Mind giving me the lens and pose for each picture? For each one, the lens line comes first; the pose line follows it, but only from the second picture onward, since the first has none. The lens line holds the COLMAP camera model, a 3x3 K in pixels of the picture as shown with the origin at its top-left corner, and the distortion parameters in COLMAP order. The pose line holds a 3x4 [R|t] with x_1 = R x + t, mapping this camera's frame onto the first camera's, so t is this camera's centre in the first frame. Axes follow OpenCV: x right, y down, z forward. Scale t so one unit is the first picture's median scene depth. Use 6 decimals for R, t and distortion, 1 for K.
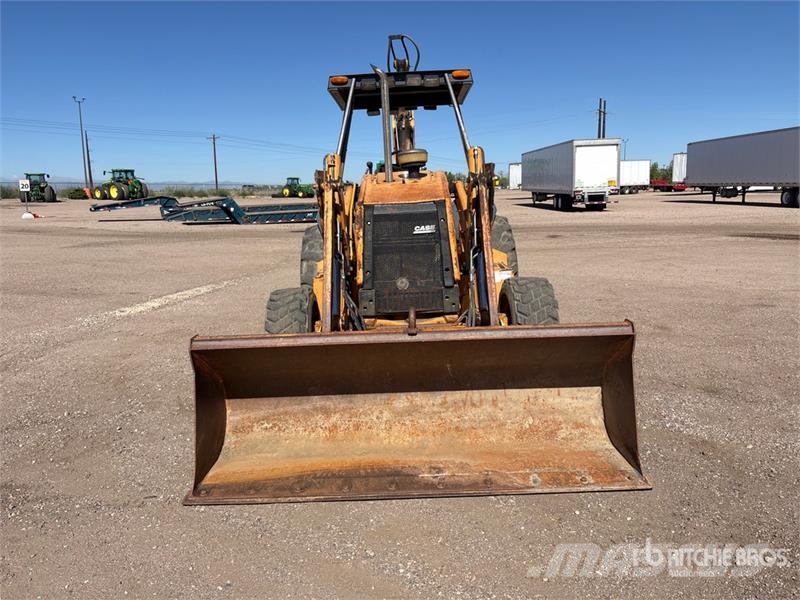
lens RADIAL K [[600.8, 0, 400.9], [0, 600.8, 295.3], [0, 0, 1]] dist [0.041482, -0.034680]
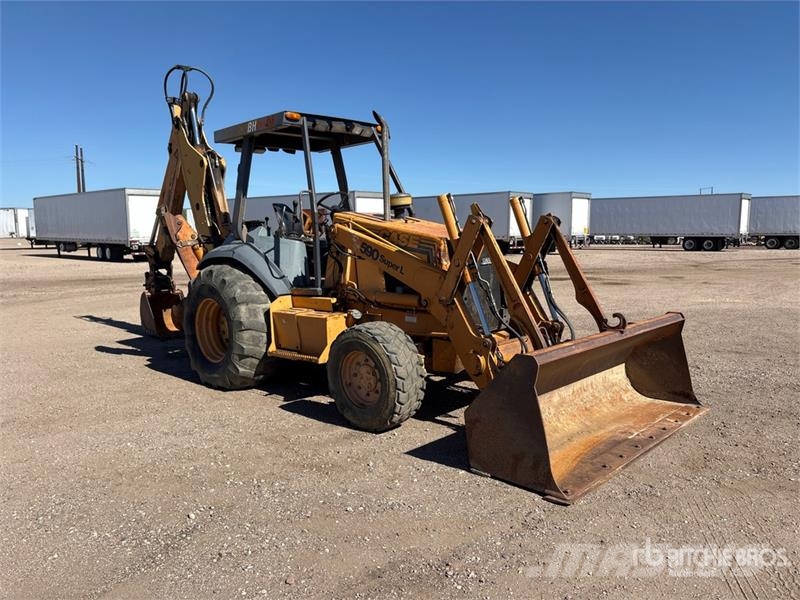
lens RADIAL K [[600.8, 0, 412.4], [0, 600.8, 301.9], [0, 0, 1]] dist [0.041482, -0.034680]
pose [[0.677454, -0.051557, 0.733756, -0.115811], [0.107474, 0.993773, -0.029400, -0.001417], [-0.727671, 0.098777, 0.678777, 0.037275]]
